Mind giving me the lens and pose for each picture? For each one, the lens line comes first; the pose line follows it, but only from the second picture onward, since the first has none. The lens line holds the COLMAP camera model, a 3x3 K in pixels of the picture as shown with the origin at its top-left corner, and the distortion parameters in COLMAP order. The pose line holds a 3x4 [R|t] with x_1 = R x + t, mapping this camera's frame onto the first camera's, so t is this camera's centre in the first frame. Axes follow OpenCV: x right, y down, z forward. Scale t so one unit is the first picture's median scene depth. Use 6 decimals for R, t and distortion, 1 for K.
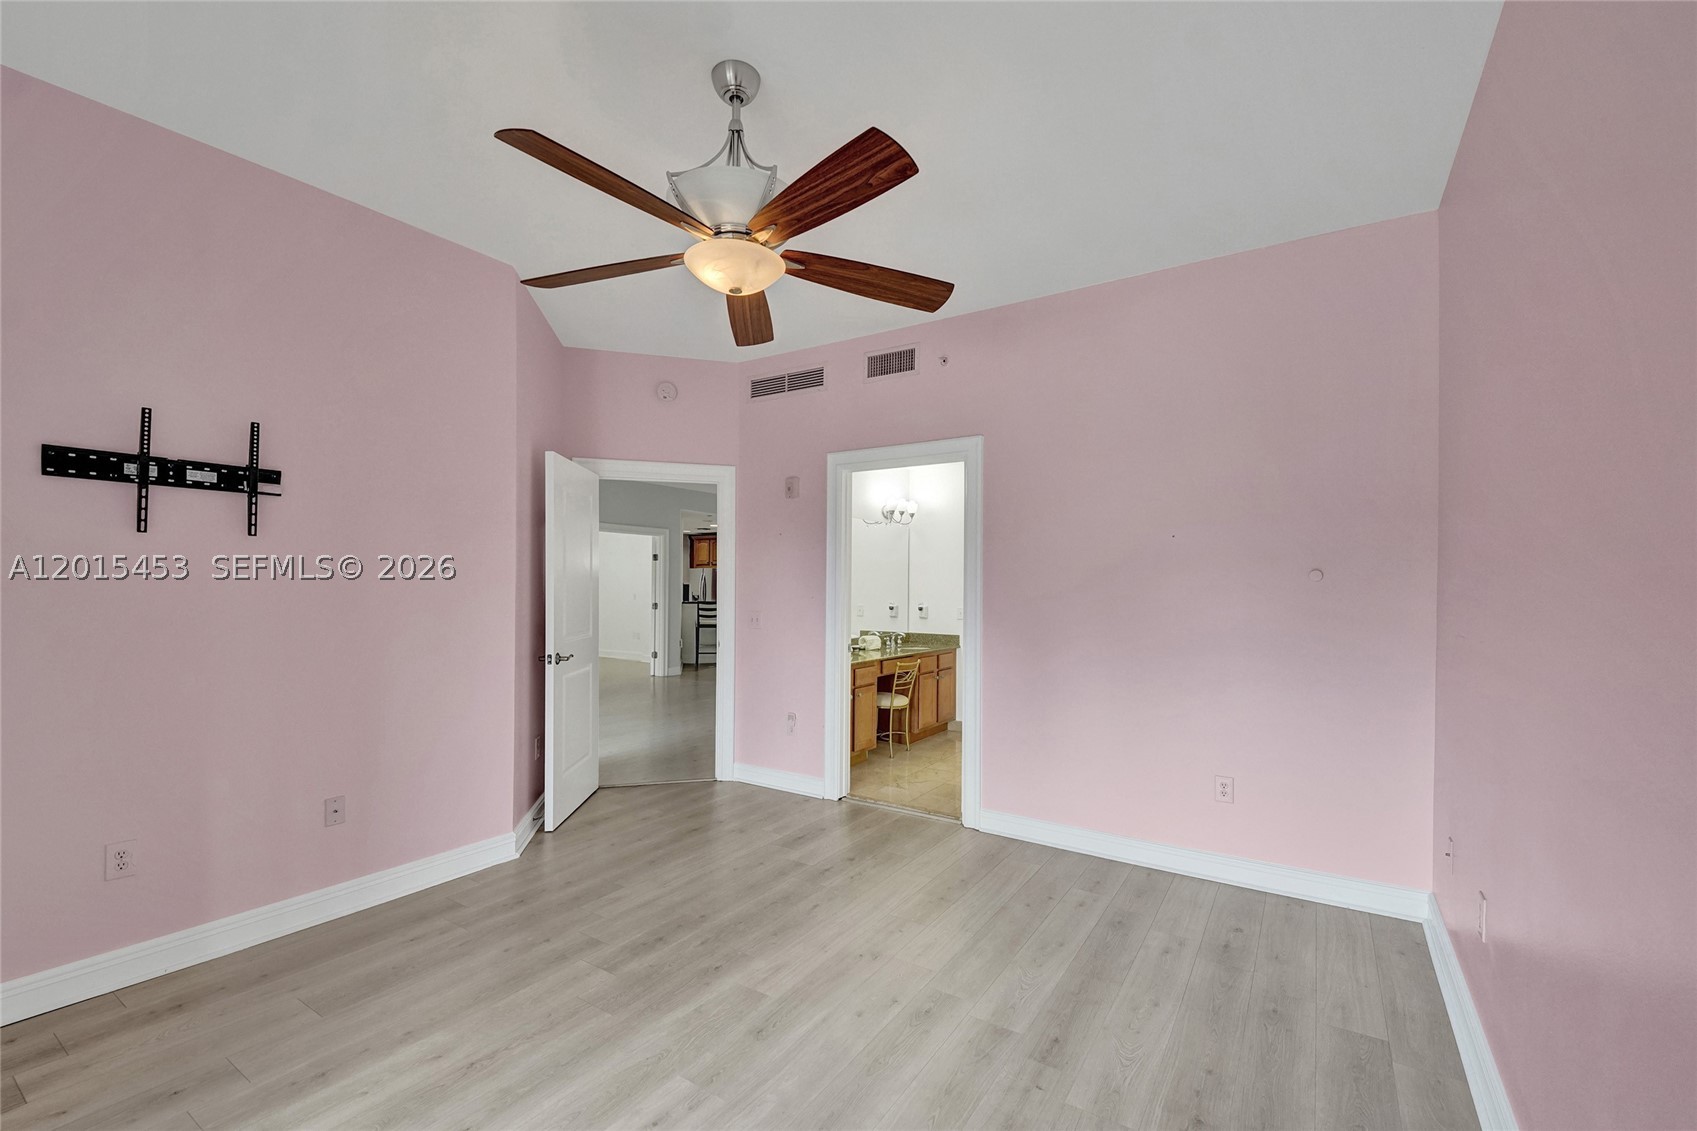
lens RADIAL K [[714.2, 0, 830.3], [0, 714.2, 588.5], [0, 0, 1]] dist [-0.001708, -0.000113]
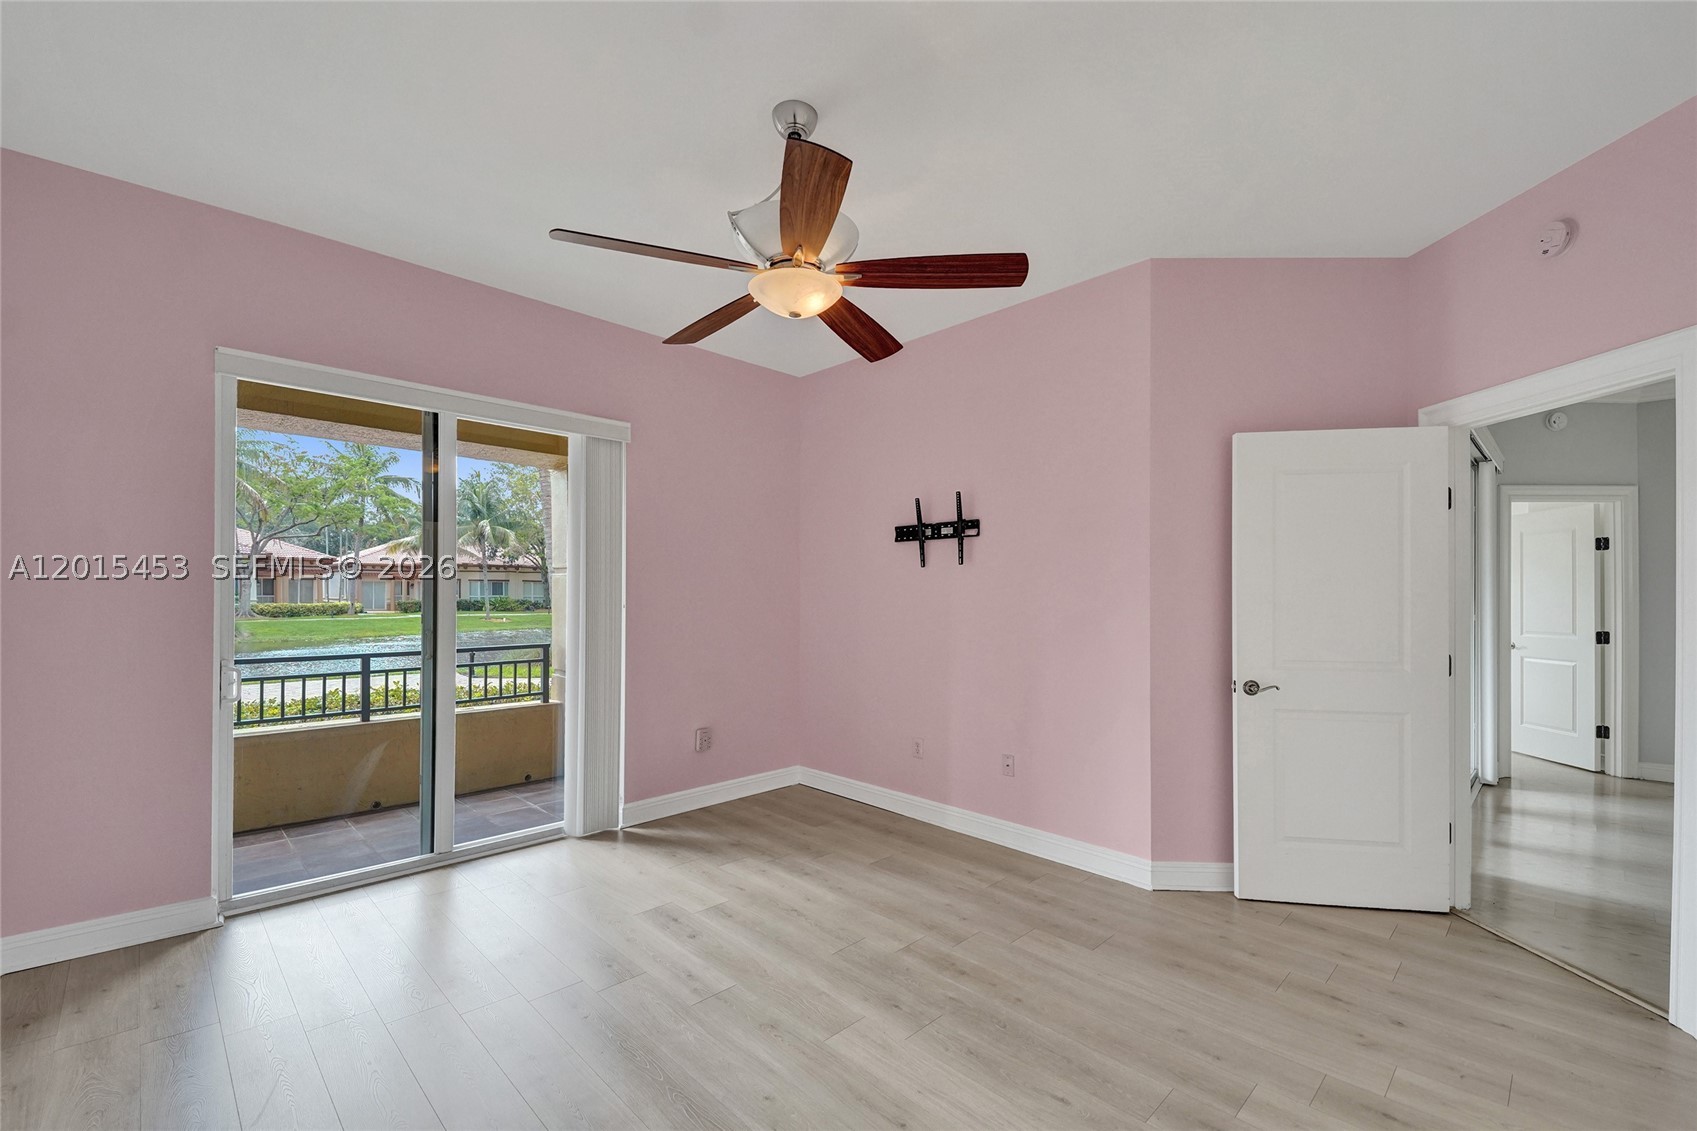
lens RADIAL K [[692.5, 0, 850.9], [0, 692.5, 592.9], [0, 0, 1]] dist [-0.001794, -0.000249]
pose [[-0.189756, -0.012135, -0.981756, 0.706503], [-0.007738, 0.999911, -0.010863, 0.004869], [0.981801, 0.005535, -0.189833, 1.058192]]
